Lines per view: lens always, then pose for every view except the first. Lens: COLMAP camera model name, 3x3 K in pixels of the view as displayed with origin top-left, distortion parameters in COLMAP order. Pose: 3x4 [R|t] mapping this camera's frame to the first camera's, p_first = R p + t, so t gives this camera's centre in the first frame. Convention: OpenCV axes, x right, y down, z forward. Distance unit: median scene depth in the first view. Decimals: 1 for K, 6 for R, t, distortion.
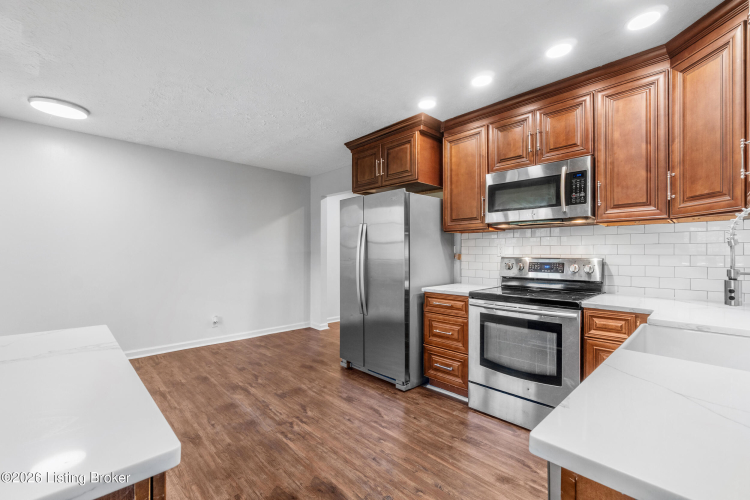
lens RADIAL K [[327.7, 0, 374.6], [0, 327.7, 258.4], [0, 0, 1]] dist [-0.001884, -0.000619]
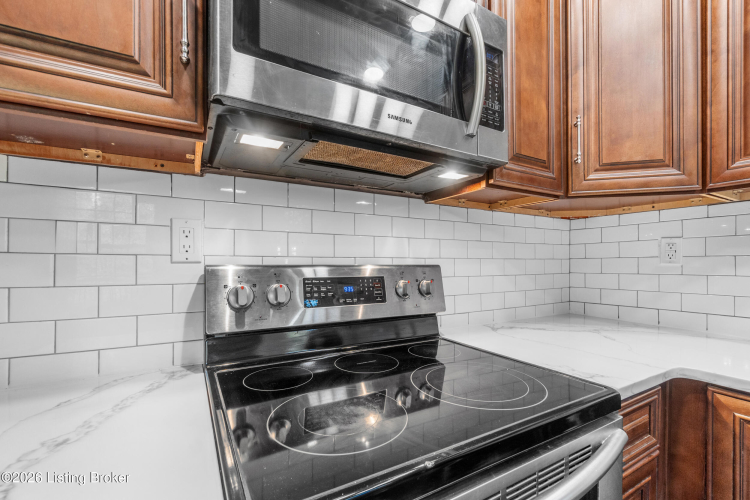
lens RADIAL K [[327.7, 0, 374.6], [0, 327.7, 258.4], [0, 0, 1]] dist [-0.001884, -0.000619]
pose [[0.245612, 0.007115, 0.969342, 0.260228], [0.011208, 0.999885, -0.010179, -0.007726], [-0.969303, 0.013365, 0.245504, 1.299371]]
